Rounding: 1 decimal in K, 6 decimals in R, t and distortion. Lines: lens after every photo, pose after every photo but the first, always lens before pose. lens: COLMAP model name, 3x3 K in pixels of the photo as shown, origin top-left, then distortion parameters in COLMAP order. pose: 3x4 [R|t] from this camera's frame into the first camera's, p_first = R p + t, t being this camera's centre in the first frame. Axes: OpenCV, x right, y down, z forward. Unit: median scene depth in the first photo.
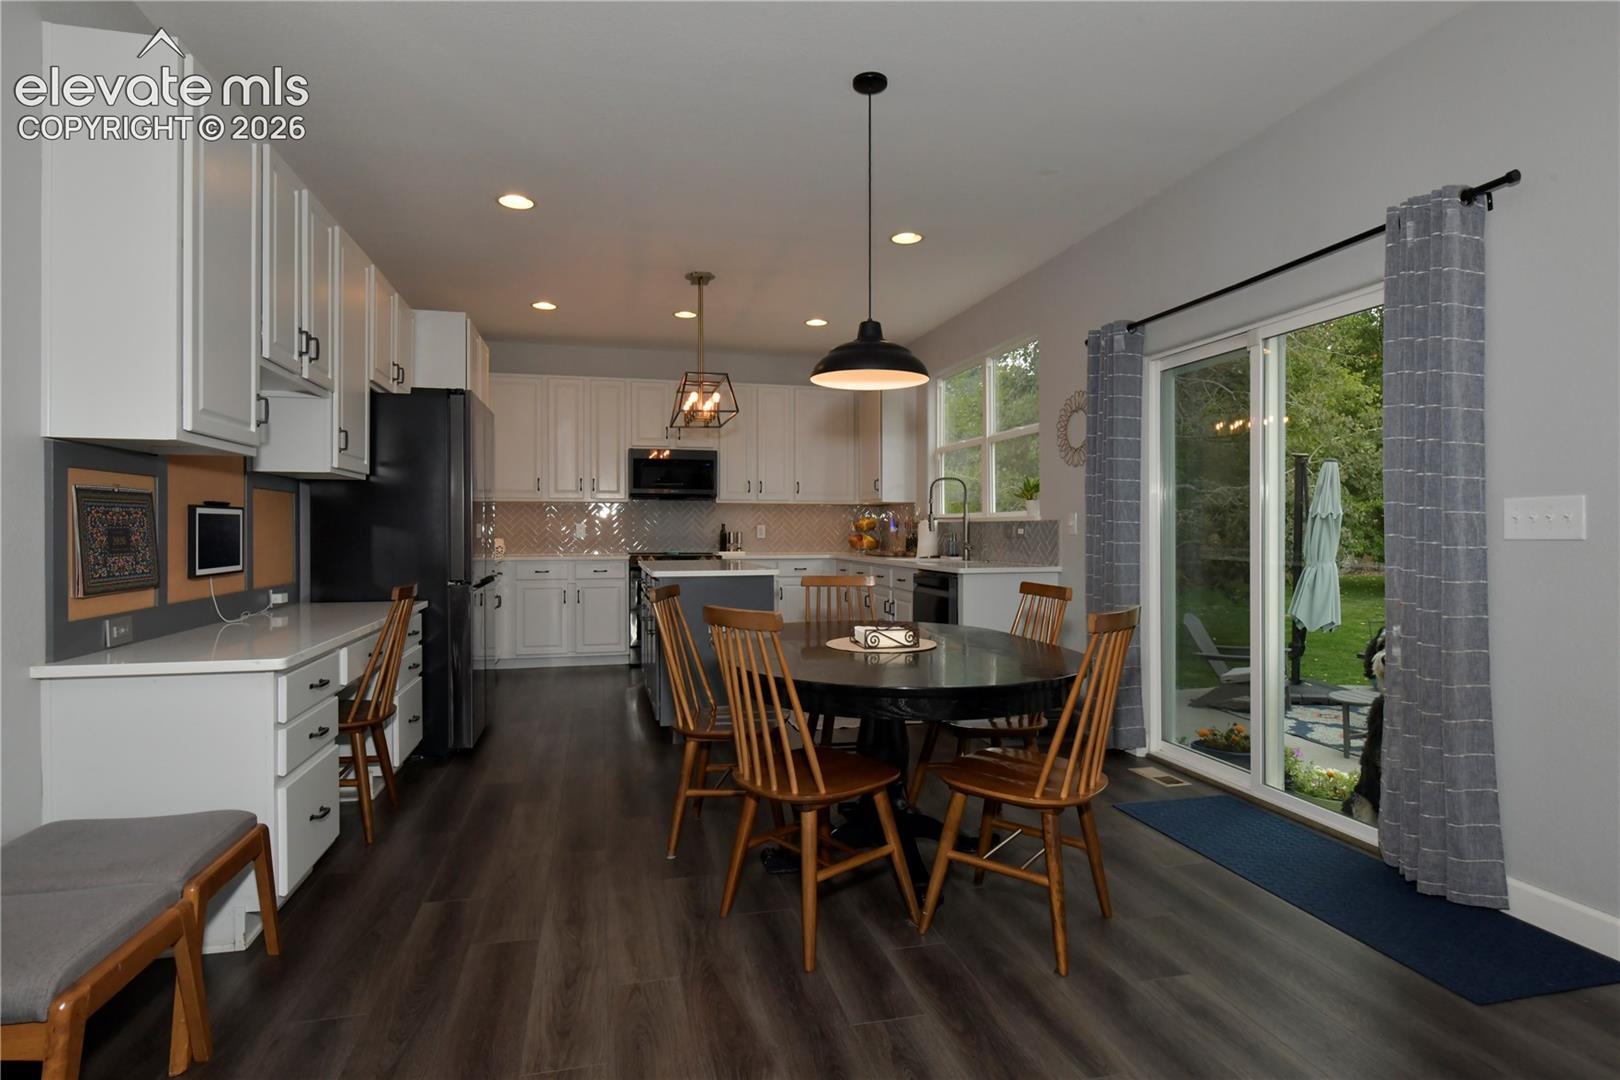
lens RADIAL K [[855.4, 0, 817.7], [0, 855.4, 531.7], [0, 0, 1]] dist [-0.001780, -0.000723]
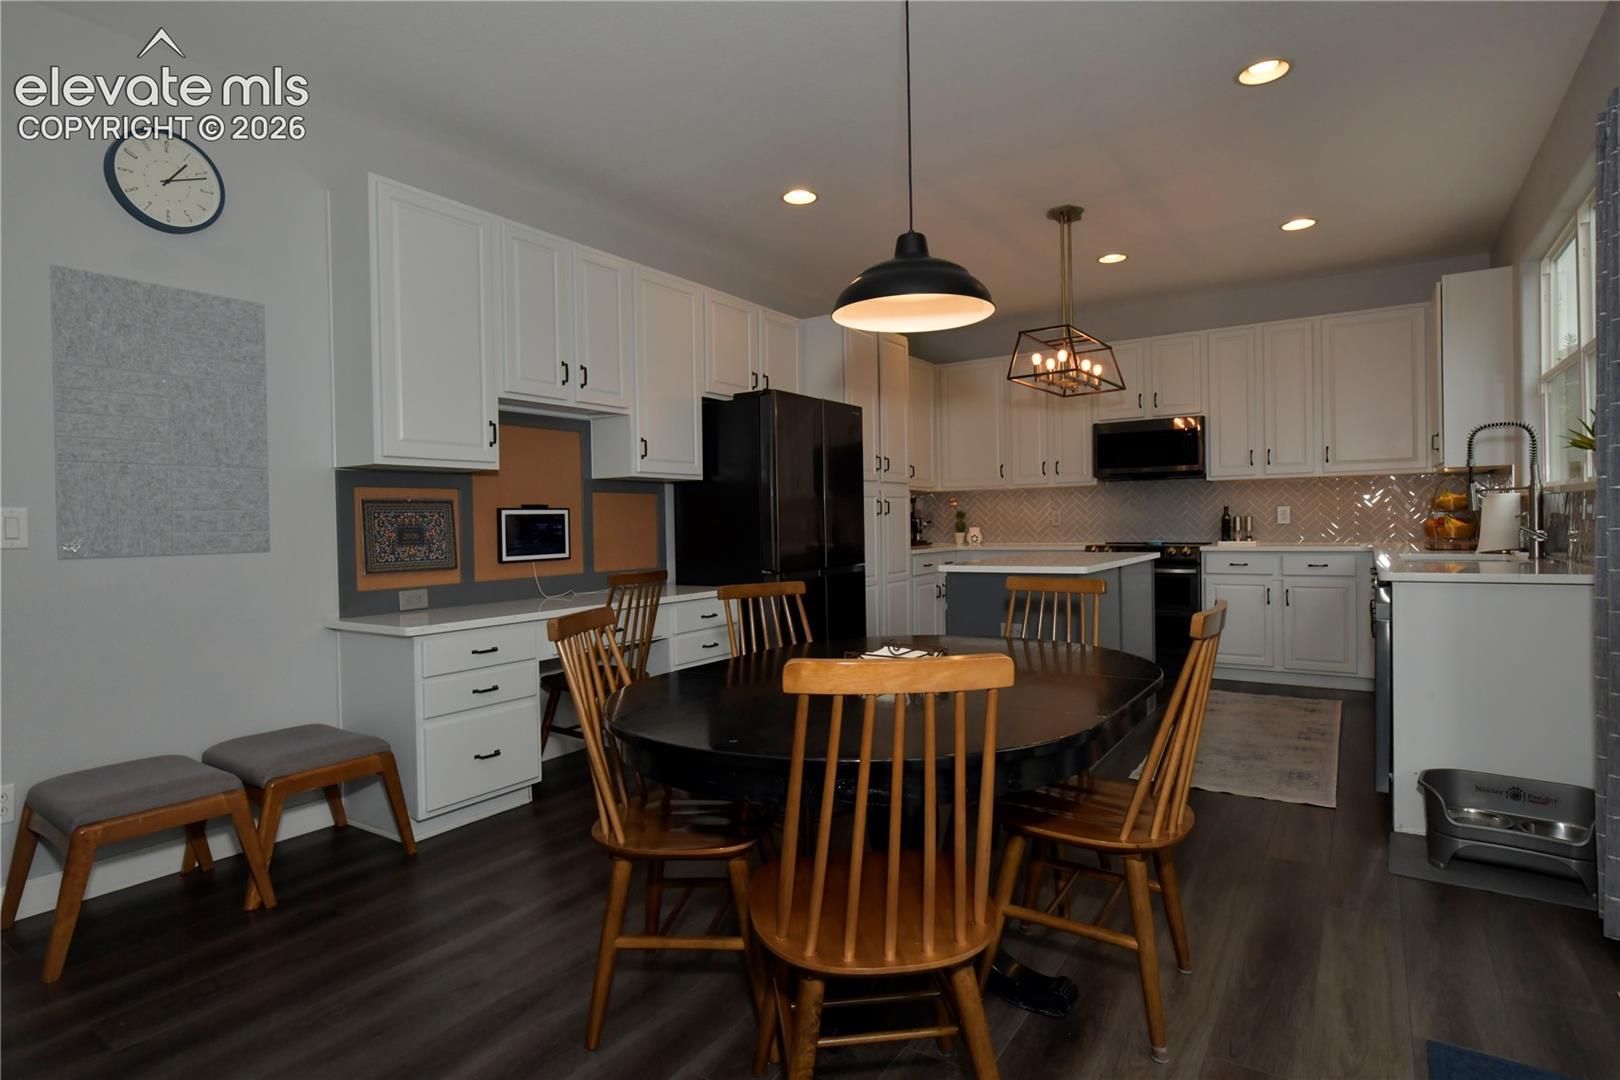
lens RADIAL K [[855.4, 0, 807.3], [0, 855.4, 534.3], [0, 0, 1]] dist [-0.001780, -0.000723]
pose [[0.669532, -0.004592, -0.742769, 0.278327], [0.017743, 0.999794, 0.009813, 0.002382], [0.742572, -0.019749, 0.669475, 0.222210]]
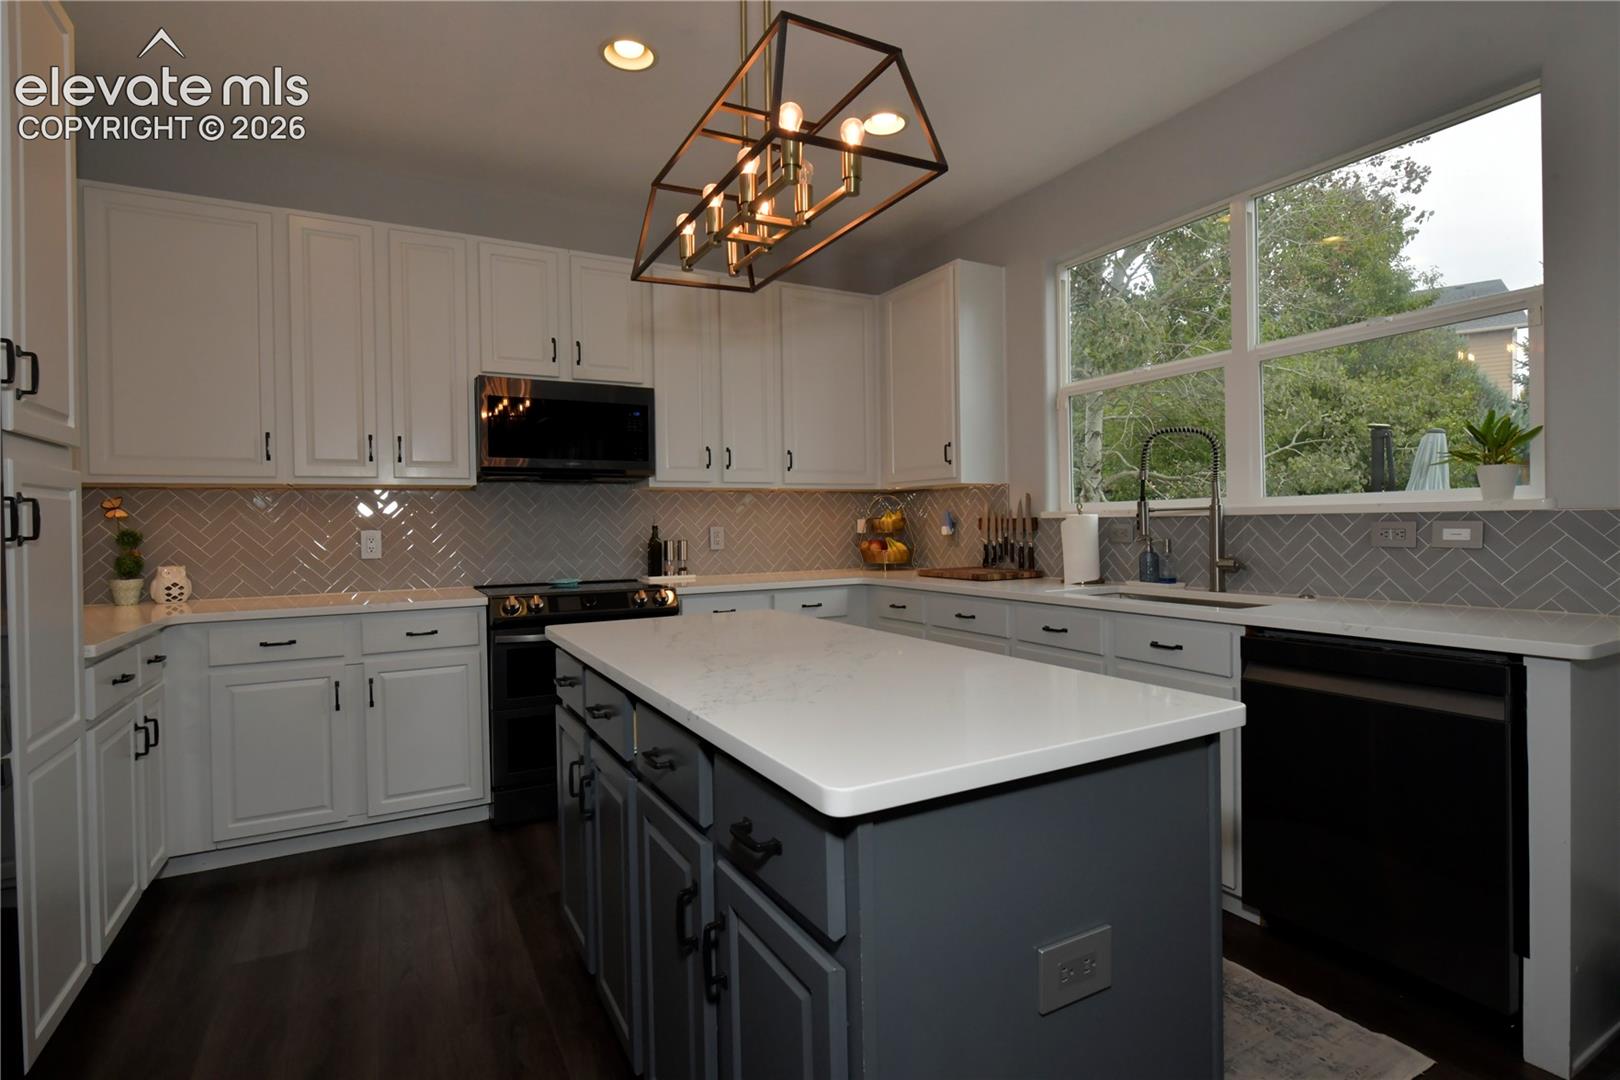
lens RADIAL K [[799.4, 0, 817.4], [0, 799.4, 534.7], [0, 0, 1]] dist [-0.004814, -0.000039]
pose [[0.966208, -0.020124, 0.256975, -0.179400], [0.017792, 0.999777, 0.011394, -0.009615], [-0.257147, -0.006437, 0.966351, 0.599616]]
